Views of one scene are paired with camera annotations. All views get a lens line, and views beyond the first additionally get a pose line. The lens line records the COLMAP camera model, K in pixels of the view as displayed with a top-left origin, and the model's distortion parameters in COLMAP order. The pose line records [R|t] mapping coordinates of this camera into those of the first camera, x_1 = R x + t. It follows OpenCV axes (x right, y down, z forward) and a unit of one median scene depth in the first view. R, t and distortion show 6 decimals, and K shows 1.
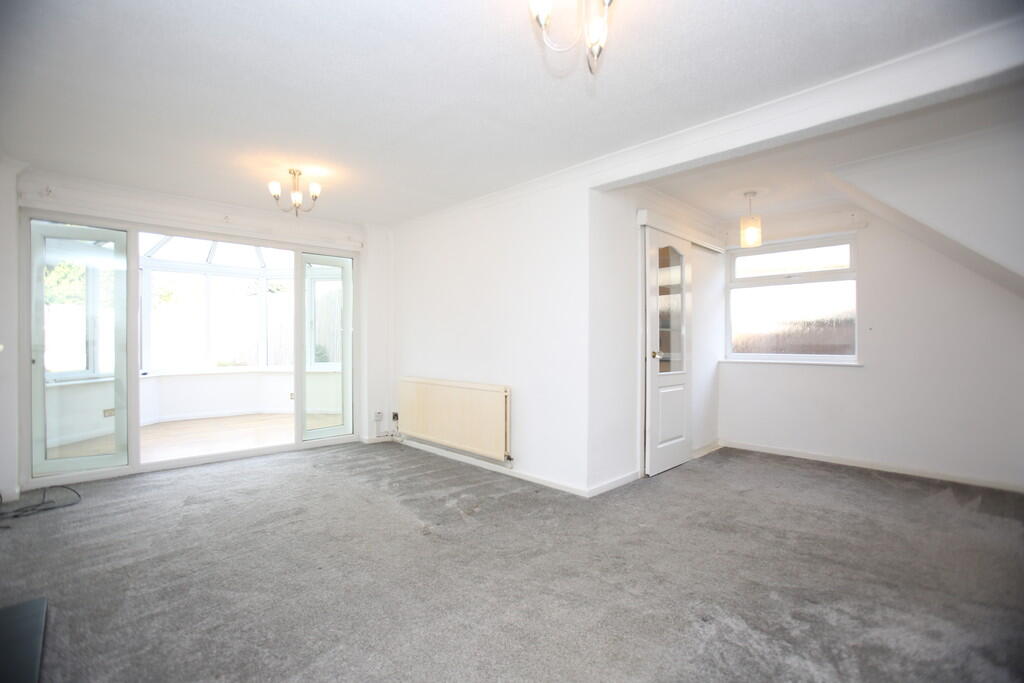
lens RADIAL K [[465.2, 0, 512.0], [0, 465.2, 341.5], [0, 0, 1]] dist [0.001000, 0.000593]
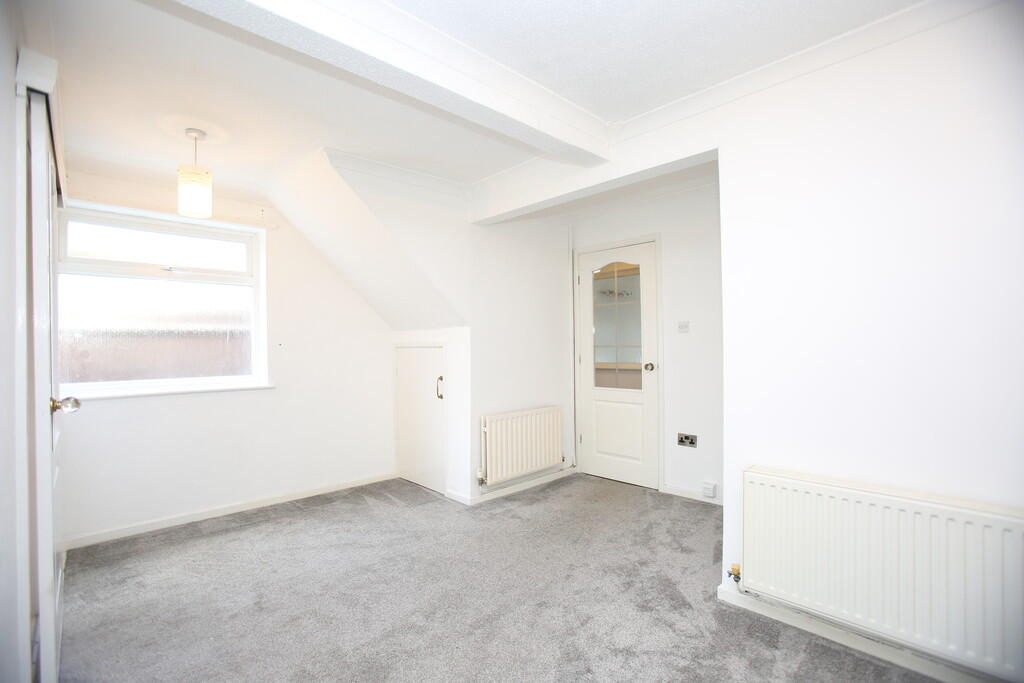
lens RADIAL K [[465.2, 0, 512.0], [0, 465.2, 341.5], [0, 0, 1]] dist [0.001000, 0.000593]
pose [[0.022083, -0.005464, 0.999741, -0.150260], [0.004286, 0.999976, 0.005371, -0.047508], [-0.999747, 0.004166, 0.022105, 0.713912]]
